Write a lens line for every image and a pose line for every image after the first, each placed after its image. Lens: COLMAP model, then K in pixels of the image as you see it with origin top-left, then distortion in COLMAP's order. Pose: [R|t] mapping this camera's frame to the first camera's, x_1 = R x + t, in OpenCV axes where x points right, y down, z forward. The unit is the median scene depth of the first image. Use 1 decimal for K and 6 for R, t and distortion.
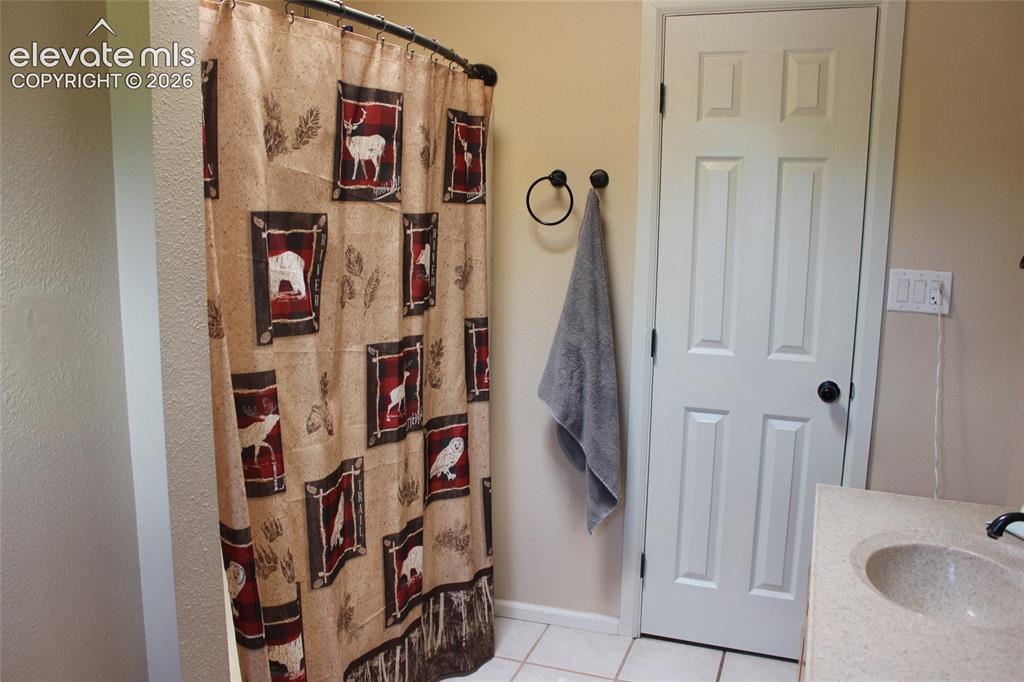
lens RADIAL K [[849.1, 0, 506.4], [0, 849.1, 337.4], [0, 0, 1]] dist [-0.079647, 0.004963]
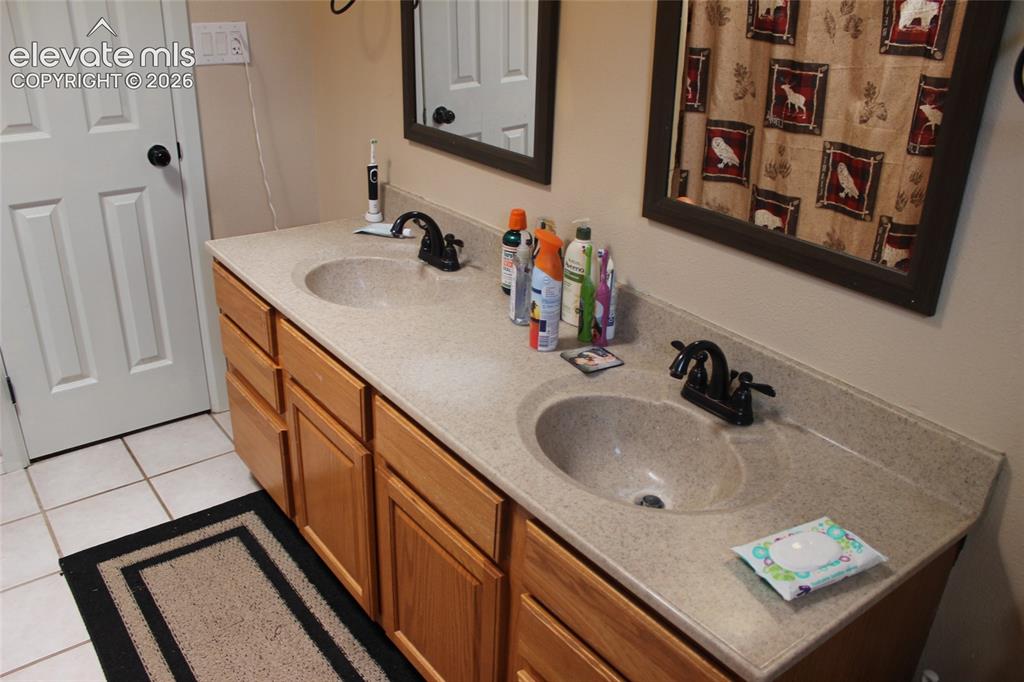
lens RADIAL K [[849.1, 0, 506.4], [0, 849.1, 337.4], [0, 0, 1]] dist [-0.079647, 0.004963]
pose [[0.535844, -0.344522, 0.770828, -0.229748], [0.119294, 0.934695, 0.334834, -0.016346], [-0.835847, -0.087463, 0.541950, 0.088296]]
